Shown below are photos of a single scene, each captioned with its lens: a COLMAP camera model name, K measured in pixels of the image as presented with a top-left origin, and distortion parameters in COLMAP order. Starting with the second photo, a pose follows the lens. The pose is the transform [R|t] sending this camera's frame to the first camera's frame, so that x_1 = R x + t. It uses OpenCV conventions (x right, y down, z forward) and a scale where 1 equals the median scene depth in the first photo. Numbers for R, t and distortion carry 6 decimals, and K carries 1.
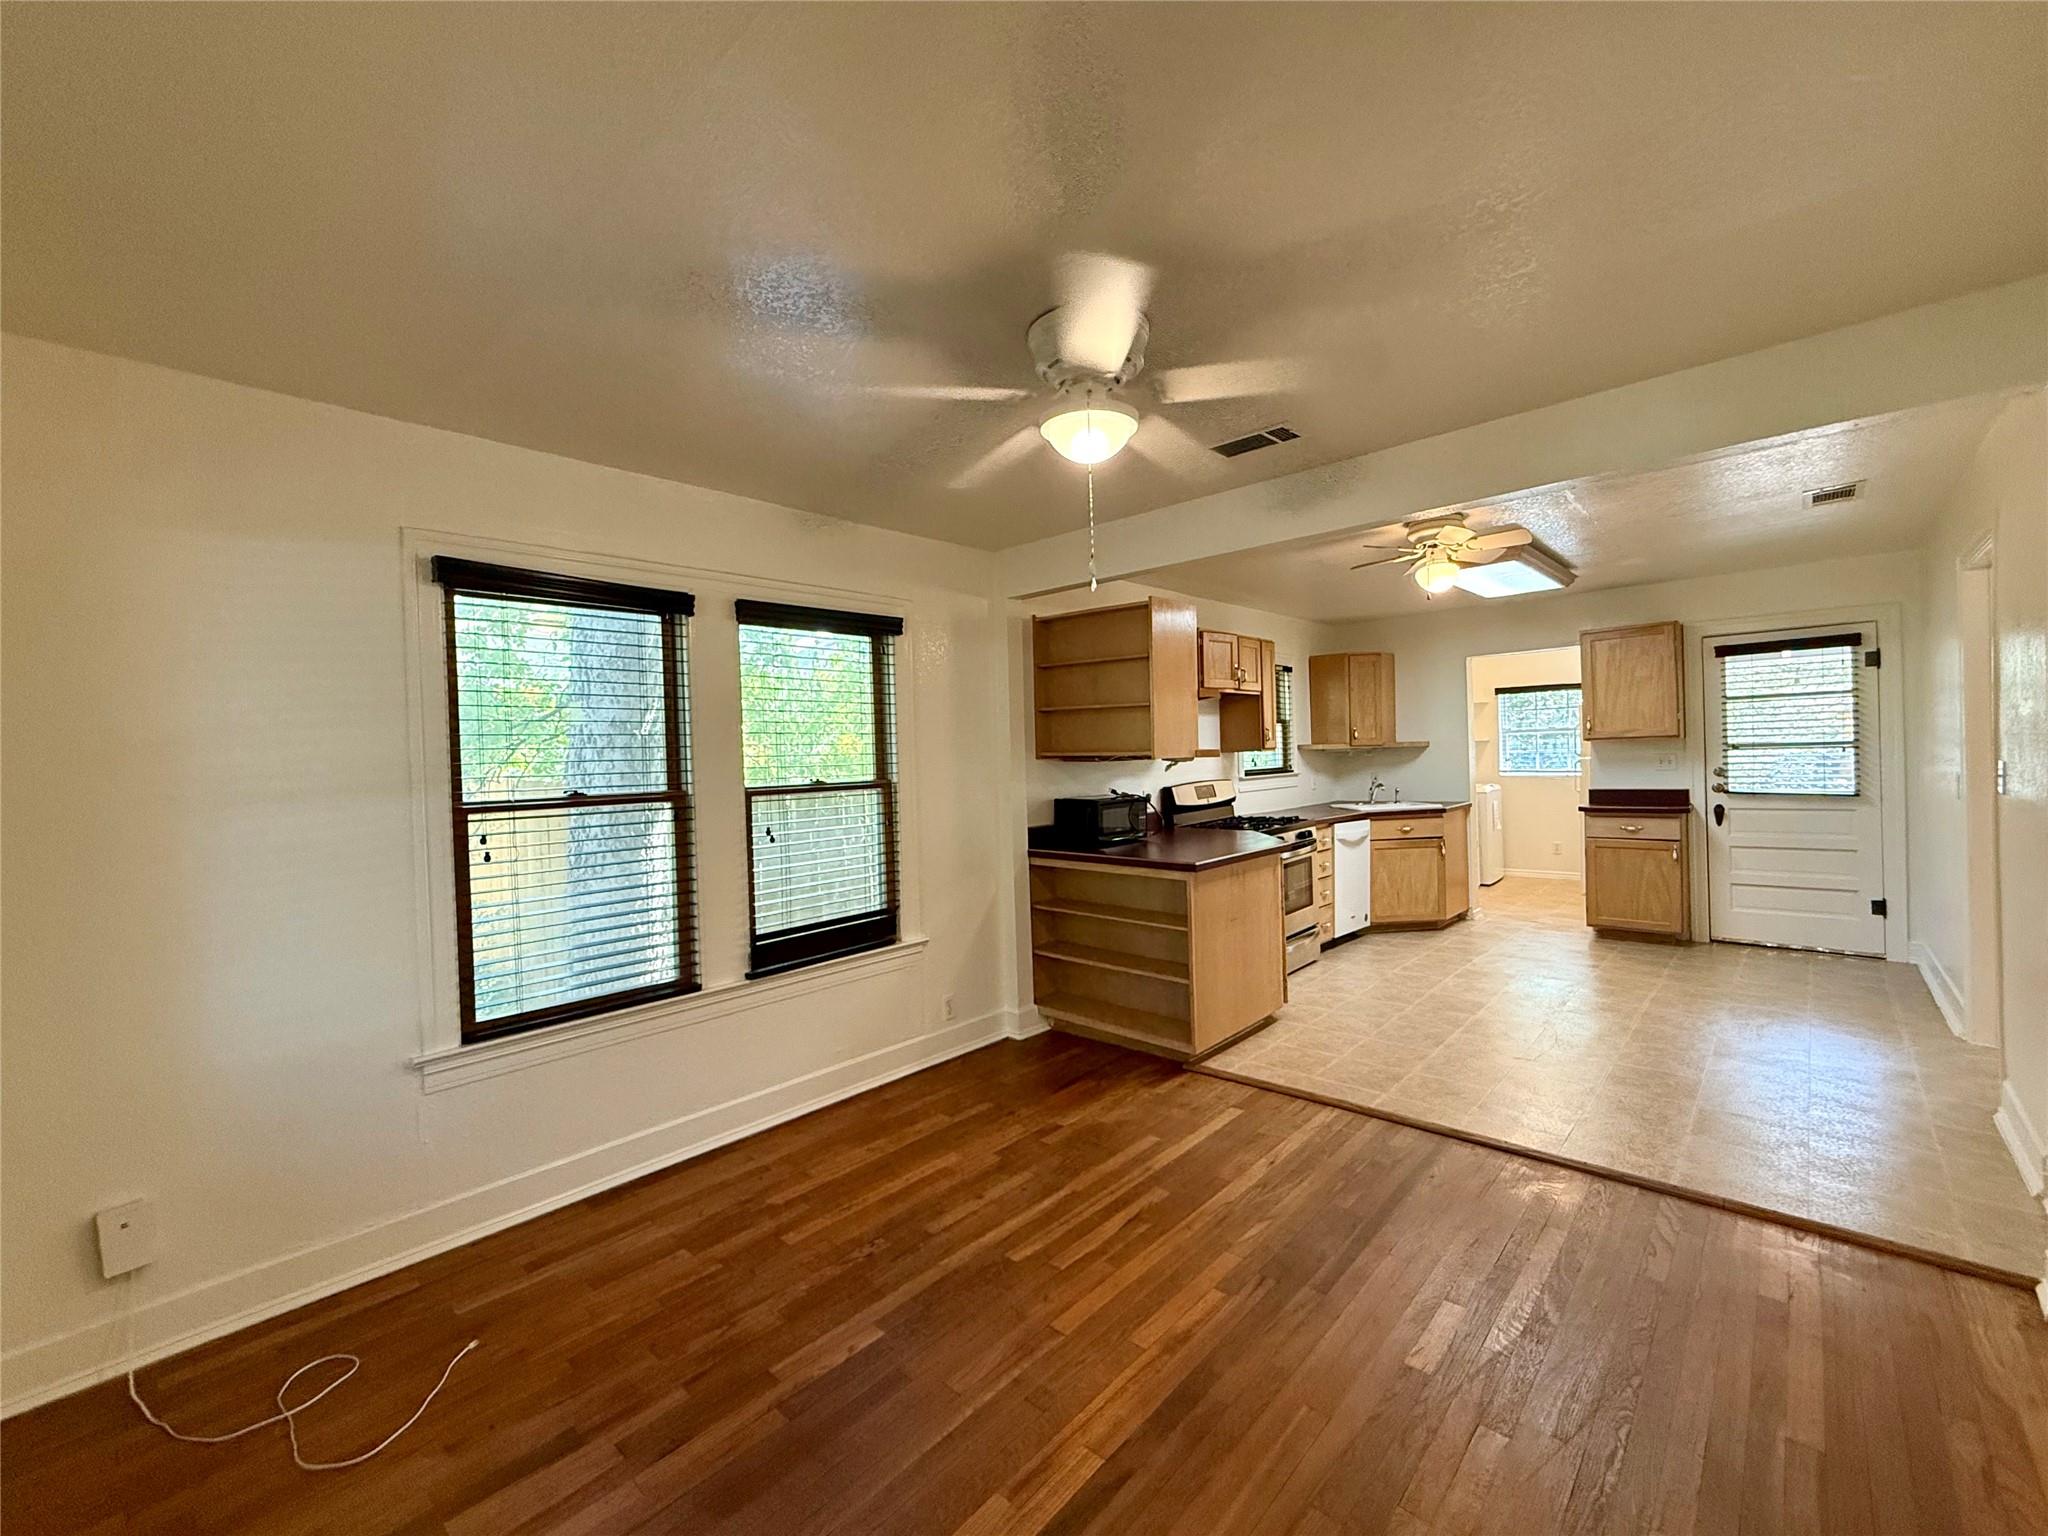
lens RADIAL K [[820.4, 0, 1035.5], [0, 820.4, 771.4], [0, 0, 1]] dist [-0.003662, 0.001221]
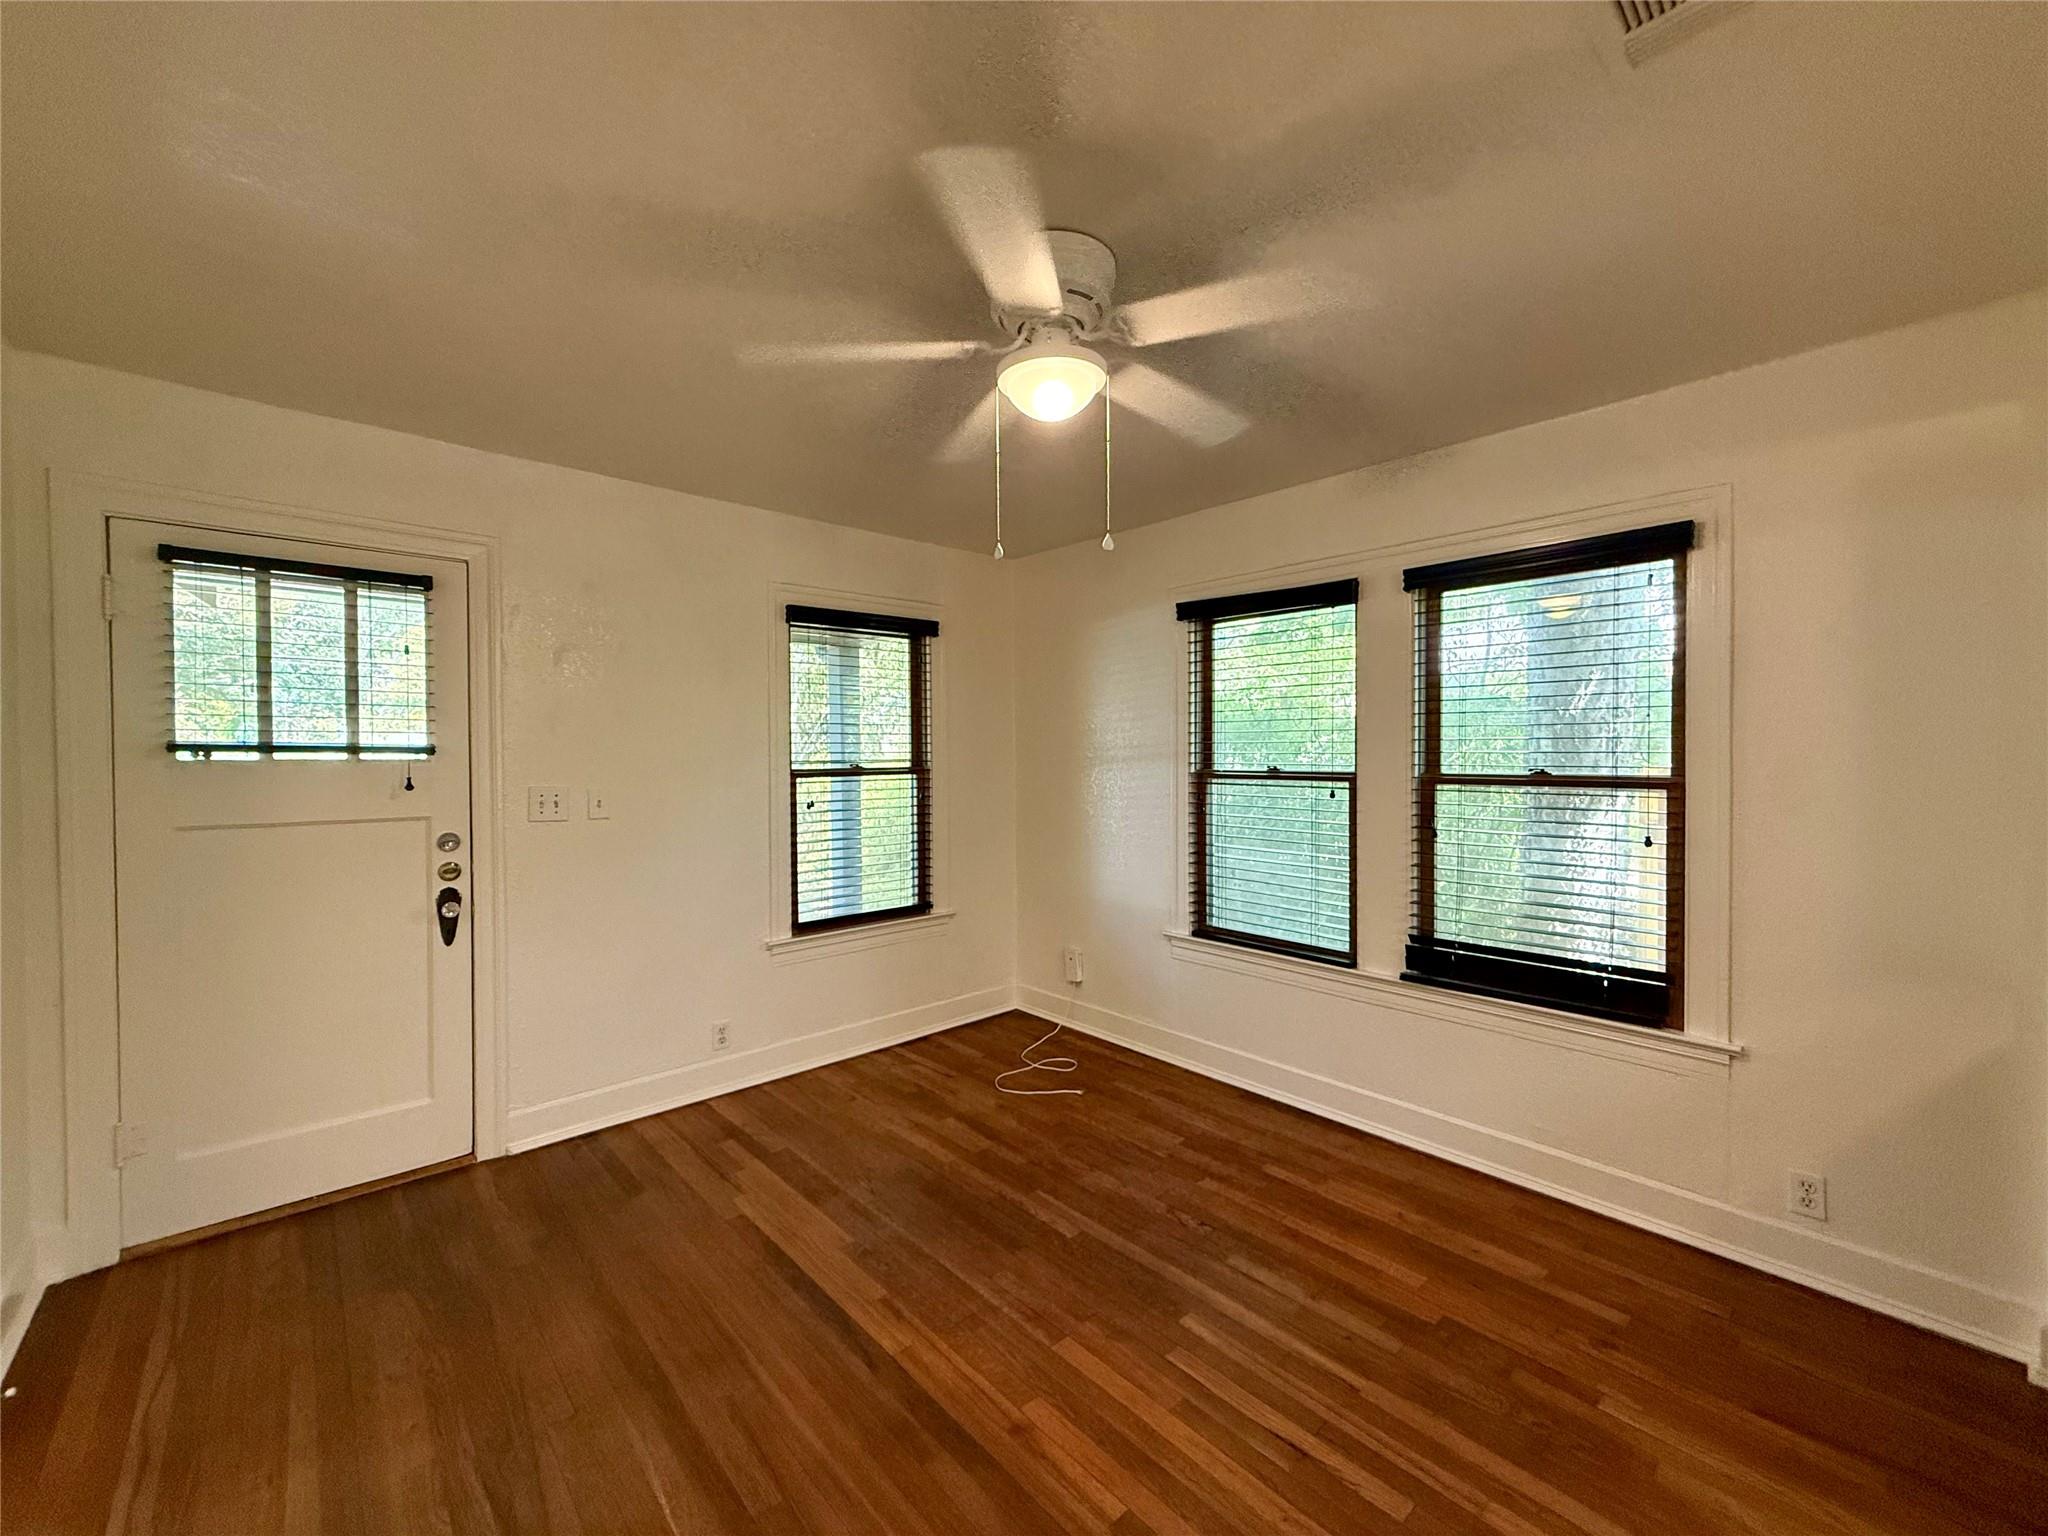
lens RADIAL K [[820.4, 0, 1019.9], [0, 820.4, 765.2], [0, 0, 1]] dist [-0.003662, 0.001221]
pose [[-0.086903, 0.050166, -0.994953, 0.373386], [-0.012923, 0.998590, 0.051479, -0.019161], [0.996133, 0.017332, -0.086132, 0.397575]]
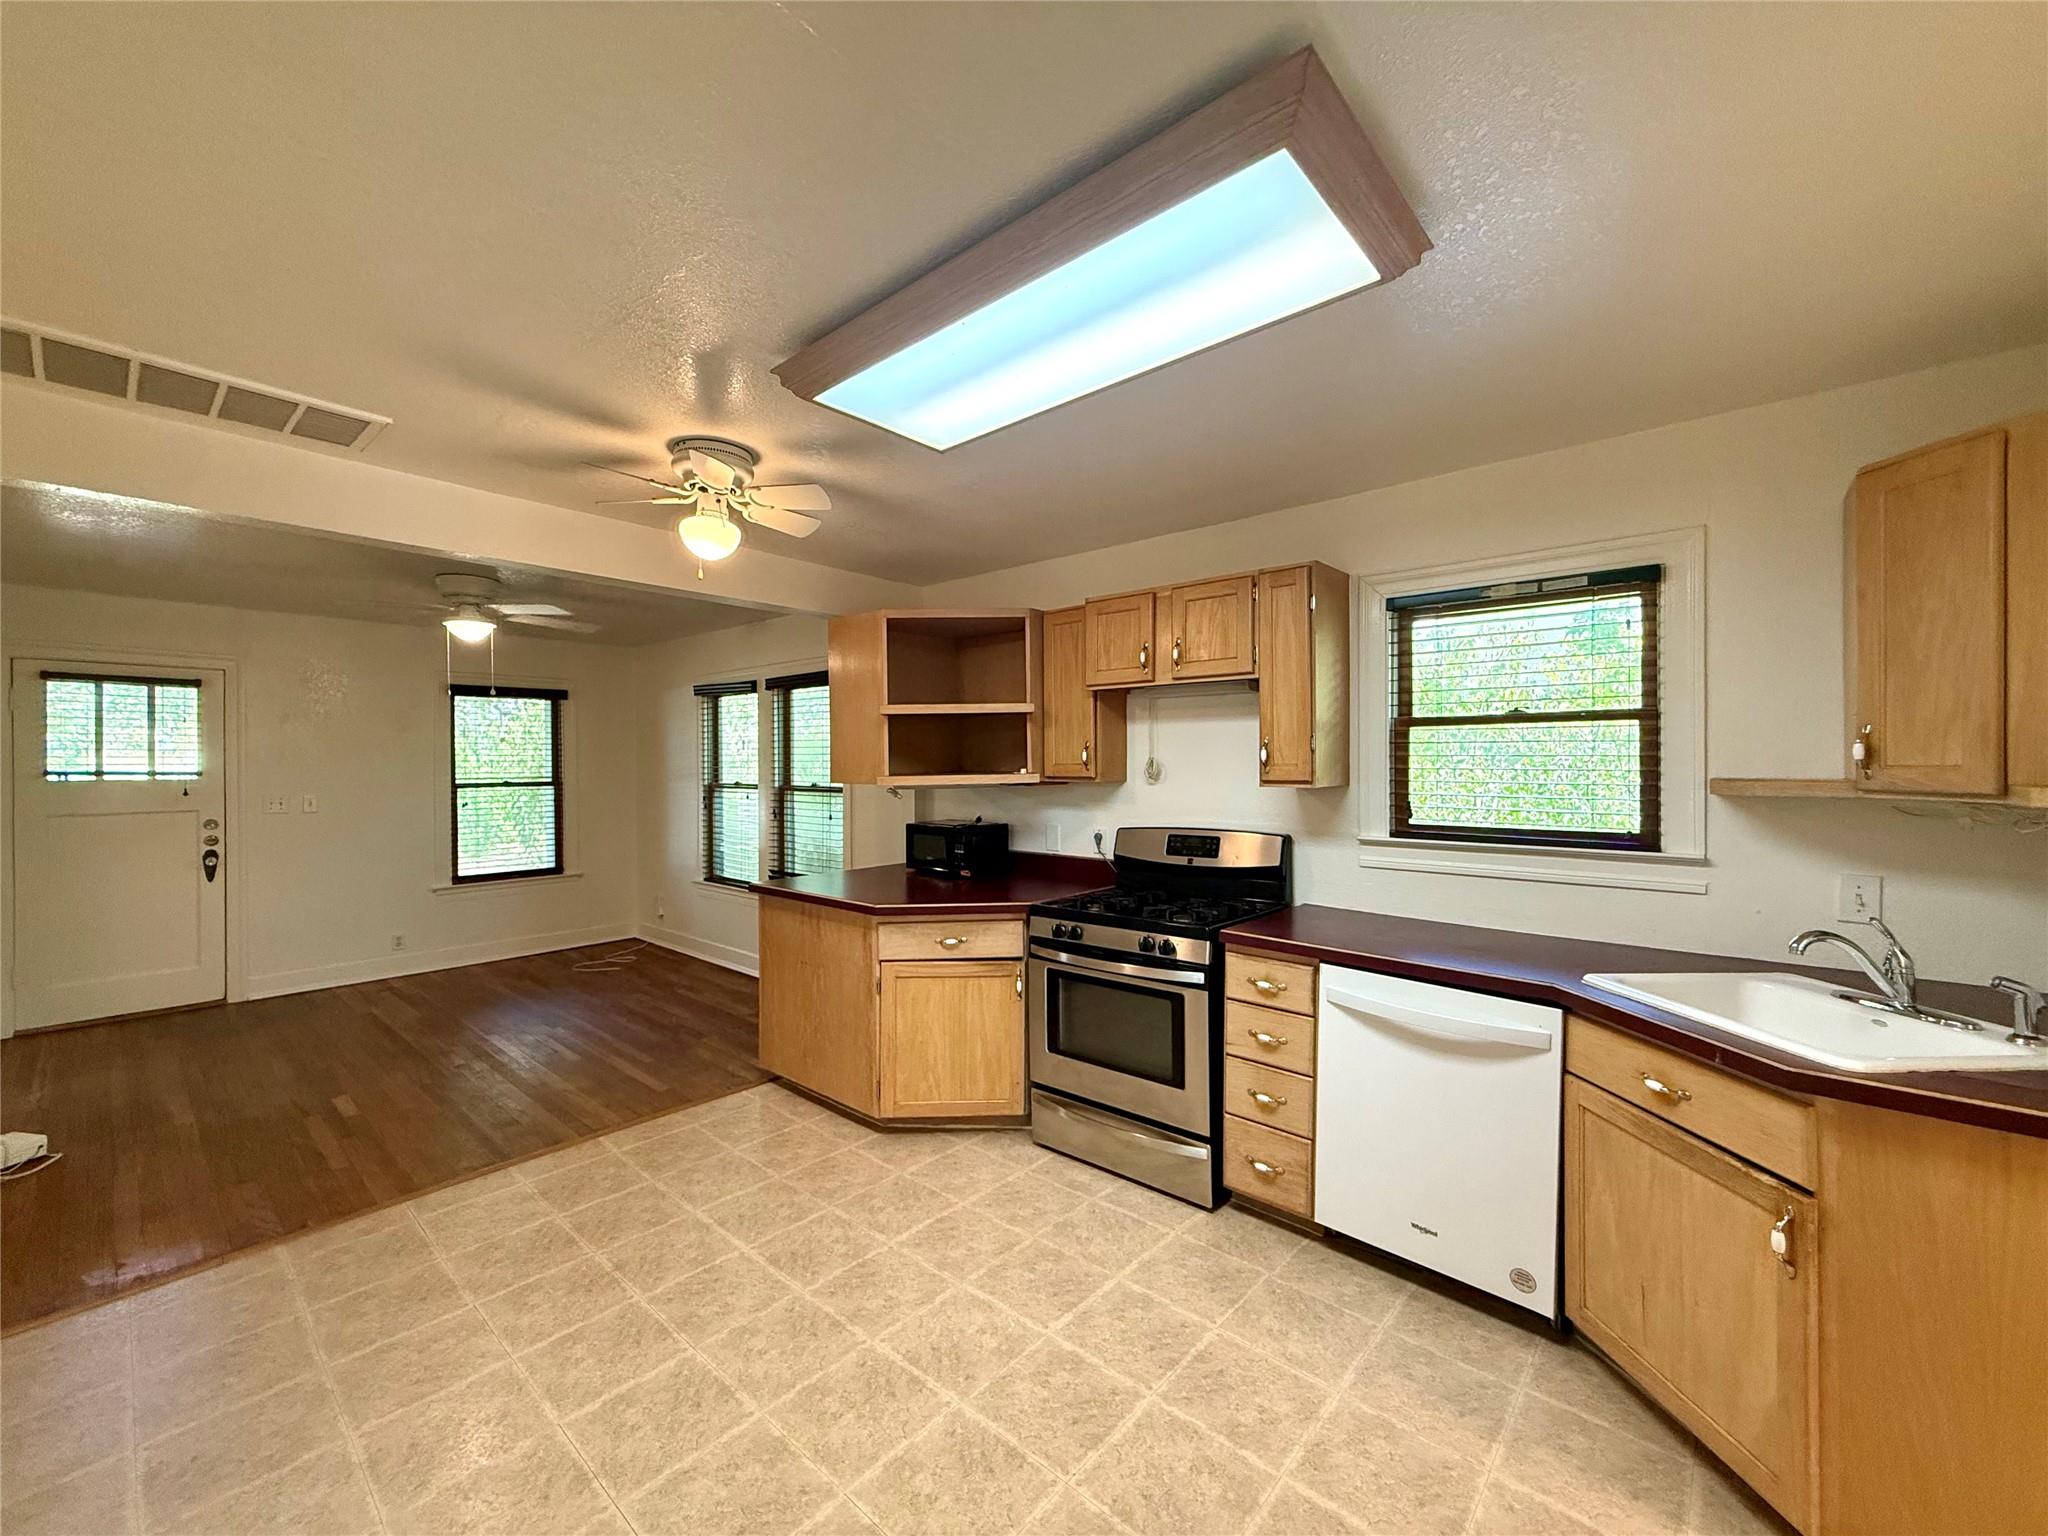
lens RADIAL K [[820.4, 0, 1027.4], [0, 820.4, 769.3], [0, 0, 1]] dist [-0.003662, 0.001221]
pose [[0.030529, 0.040265, -0.998723, 0.883202], [-0.018379, 0.999042, 0.039716, -0.058943], [0.999365, 0.017143, 0.031240, 0.928329]]
